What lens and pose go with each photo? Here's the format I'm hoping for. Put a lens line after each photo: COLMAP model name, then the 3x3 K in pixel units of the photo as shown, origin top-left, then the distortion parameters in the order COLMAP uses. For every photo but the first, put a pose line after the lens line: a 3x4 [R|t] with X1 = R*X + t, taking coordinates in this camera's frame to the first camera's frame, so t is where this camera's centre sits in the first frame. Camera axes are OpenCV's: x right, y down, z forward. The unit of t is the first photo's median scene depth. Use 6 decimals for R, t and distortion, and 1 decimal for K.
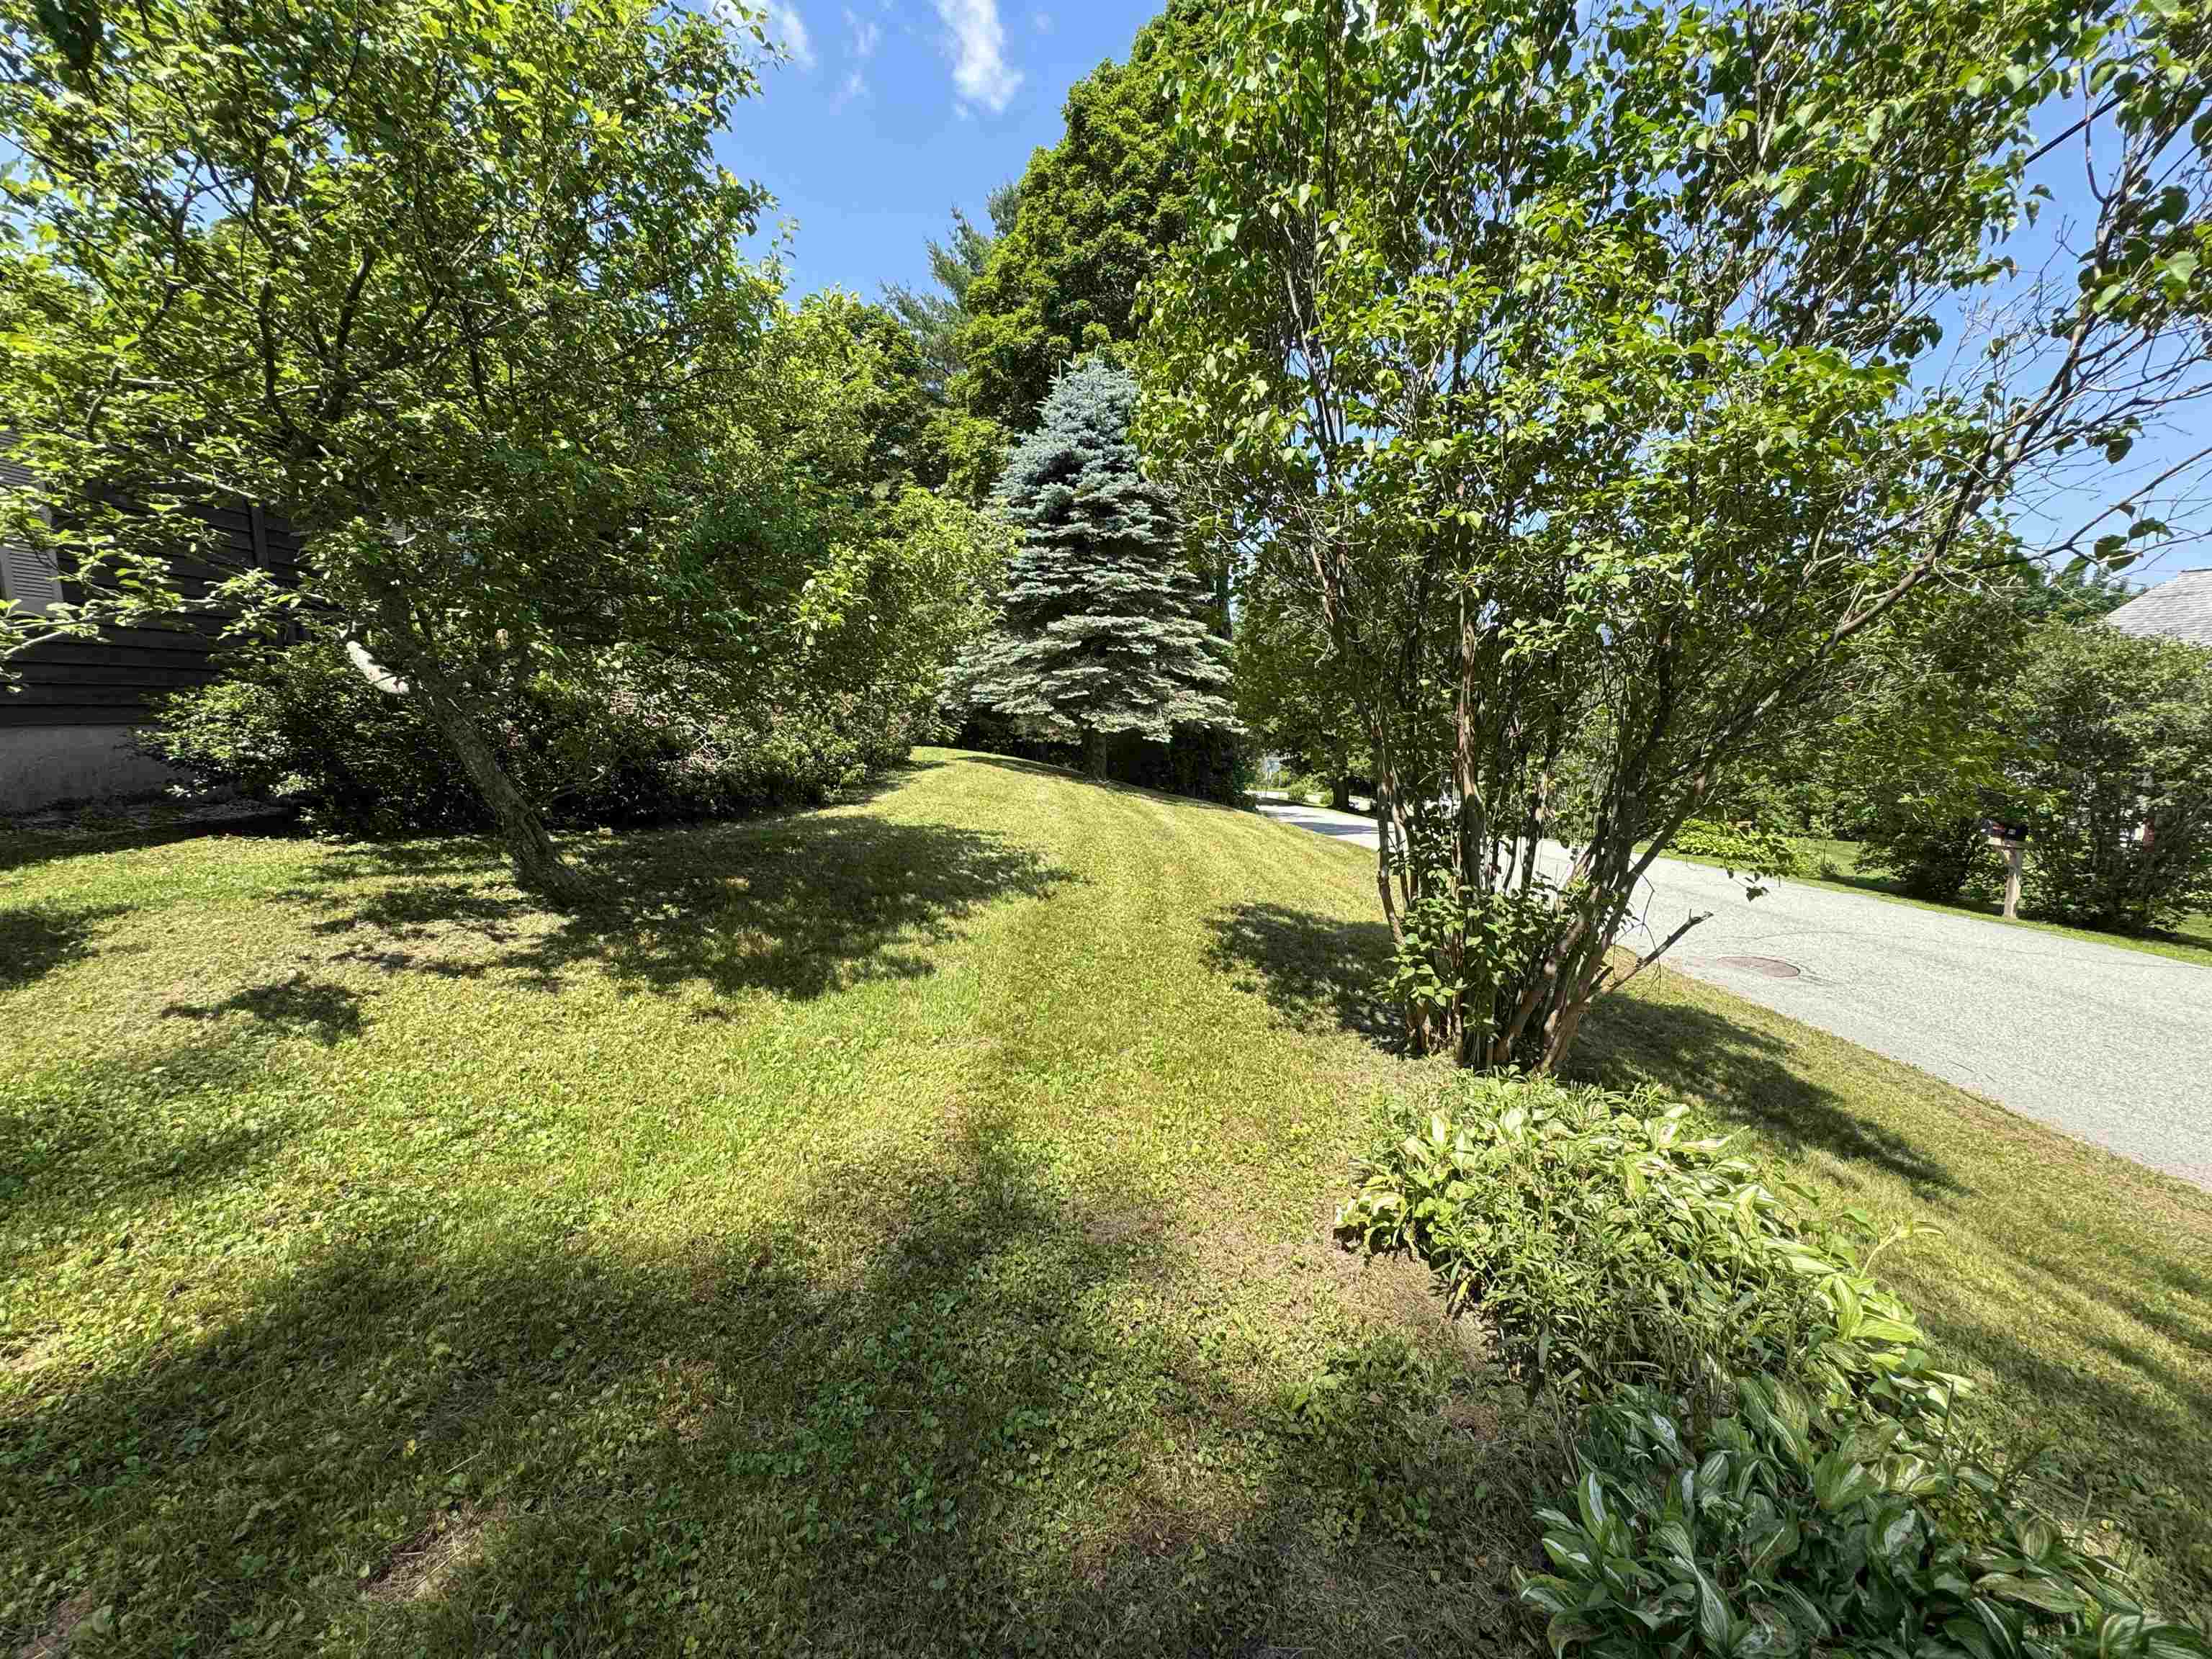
lens RADIAL K [[881.3, 0, 1106.0], [0, 881.3, 829.5], [0, 0, 1]] dist [-0.002940, 0.000307]
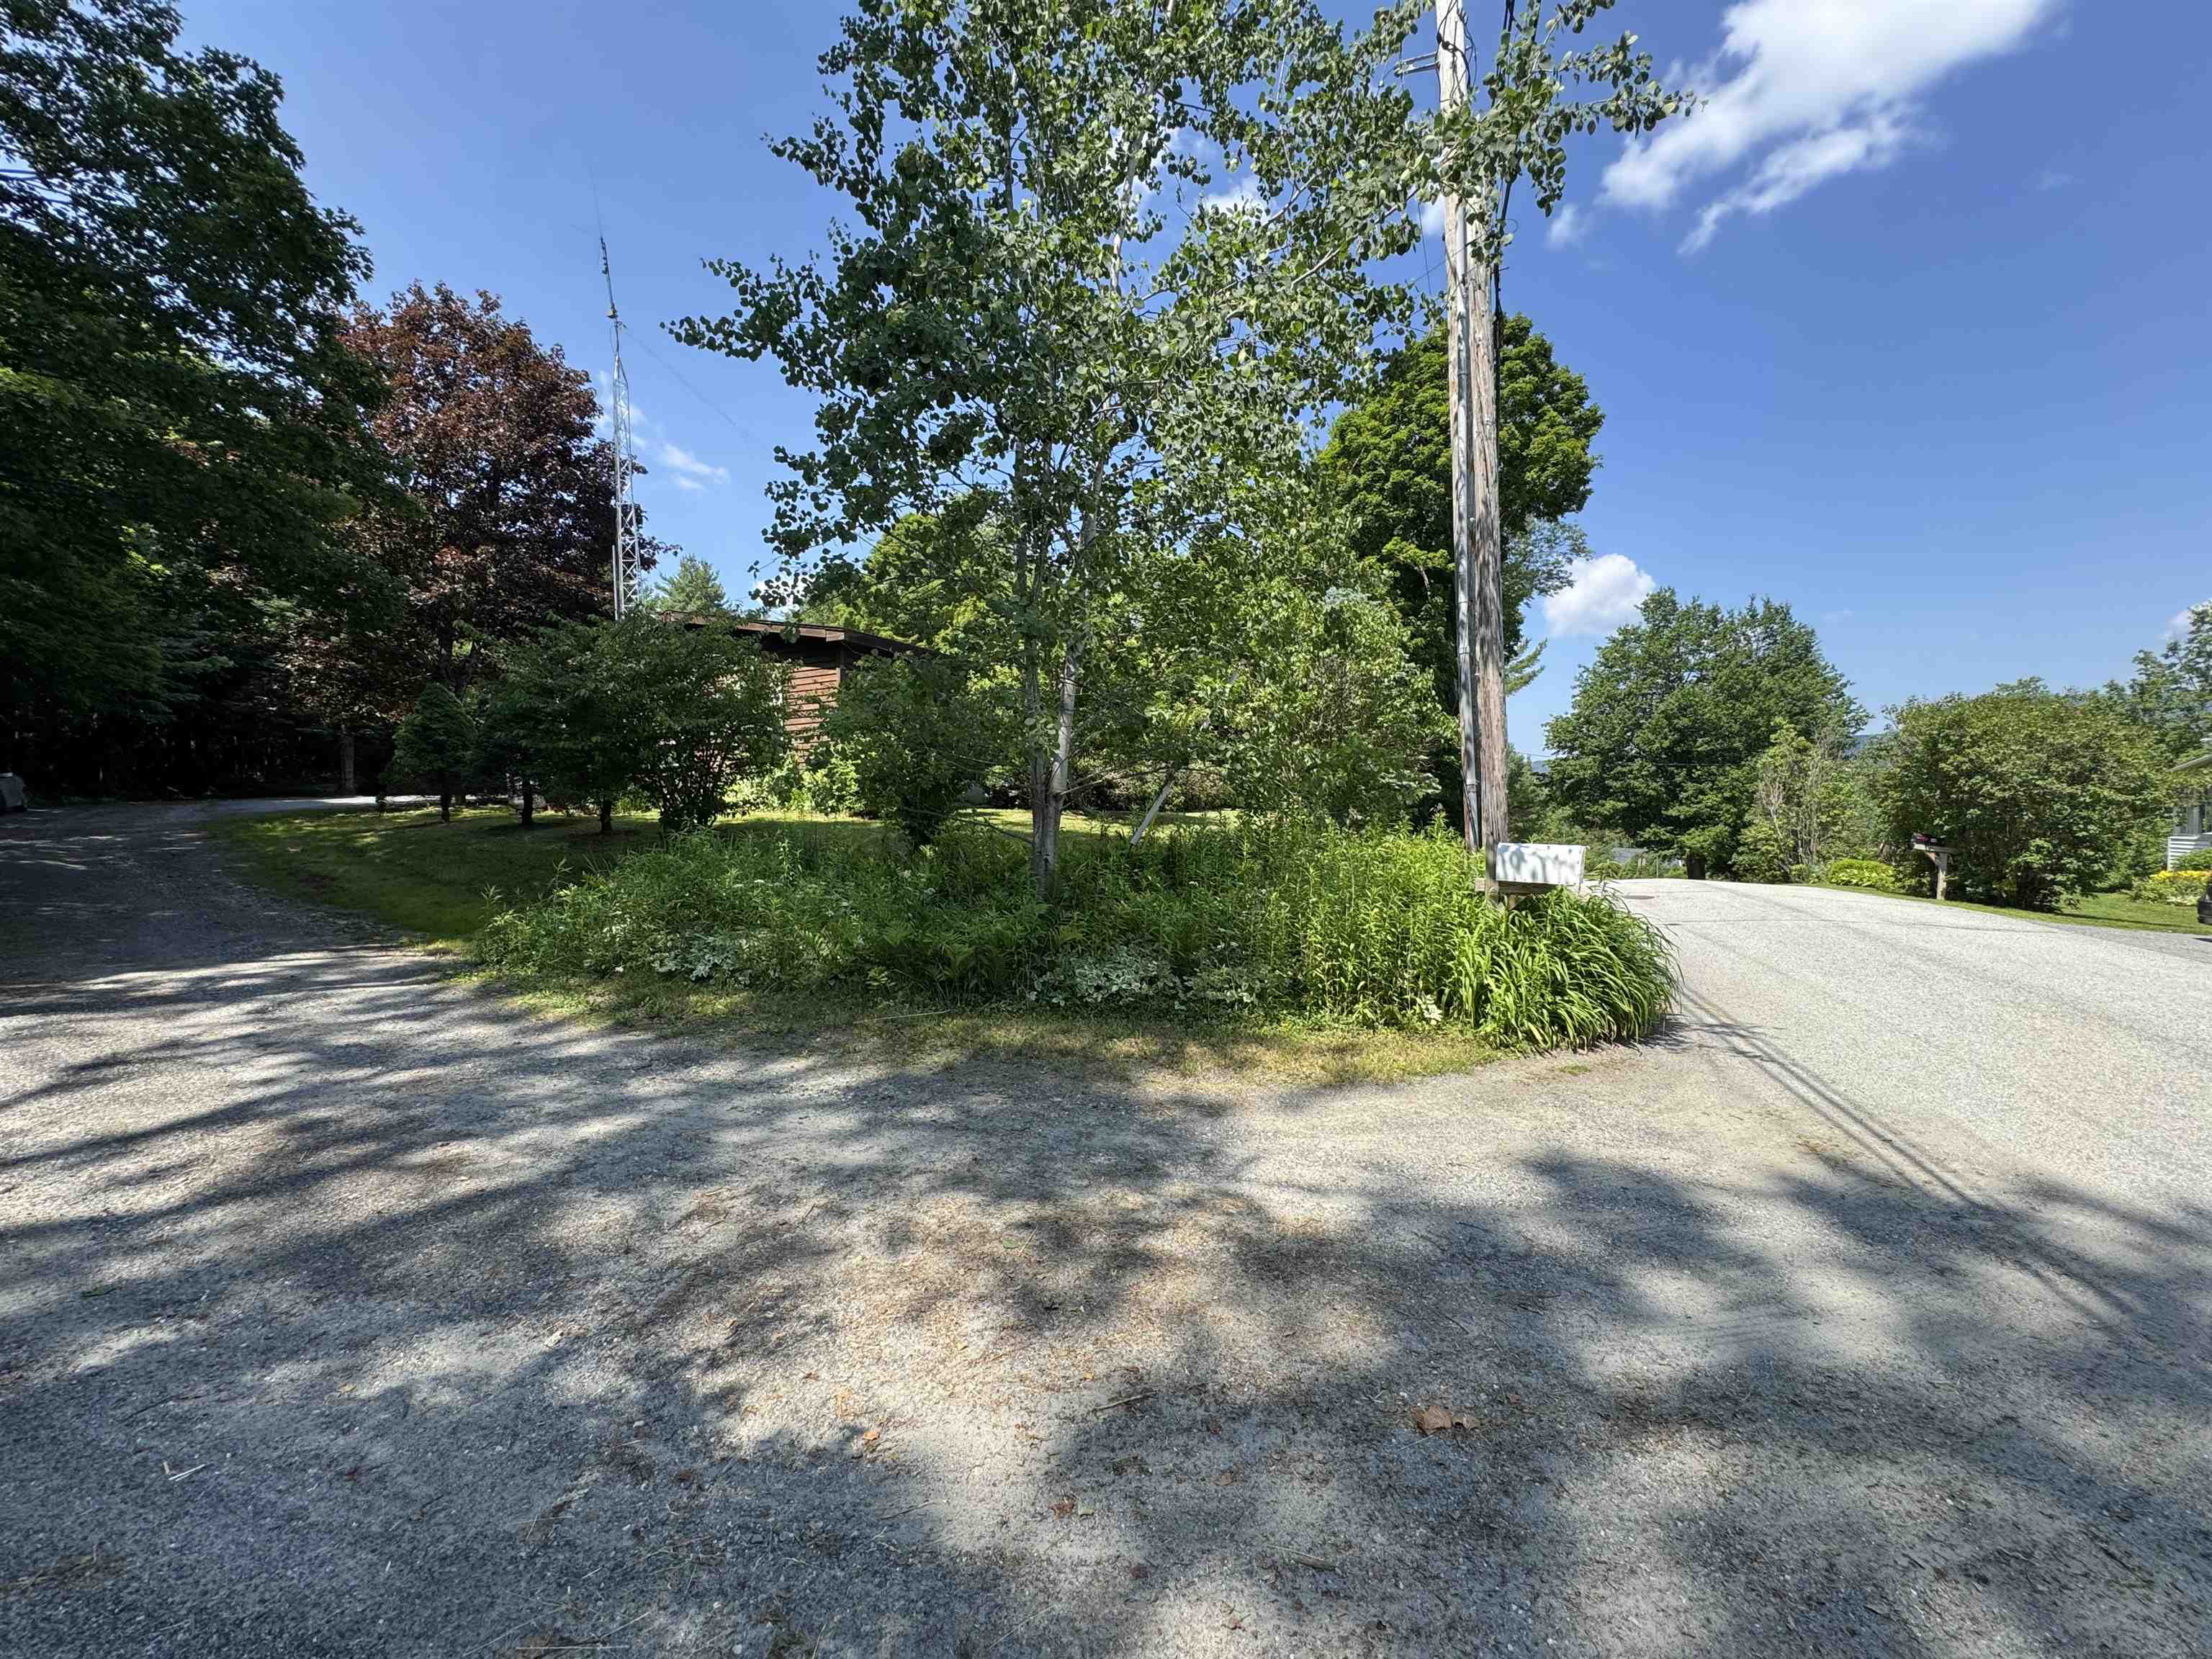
lens RADIAL K [[881.3, 0, 1106.0], [0, 881.3, 829.5], [0, 0, 1]] dist [-0.002940, 0.000307]
pose [[0.905188, -0.004907, -0.424982, 0.336462], [-0.047544, 0.992488, -0.112725, 0.178532], [0.422343, 0.122243, 0.898155, -0.745630]]
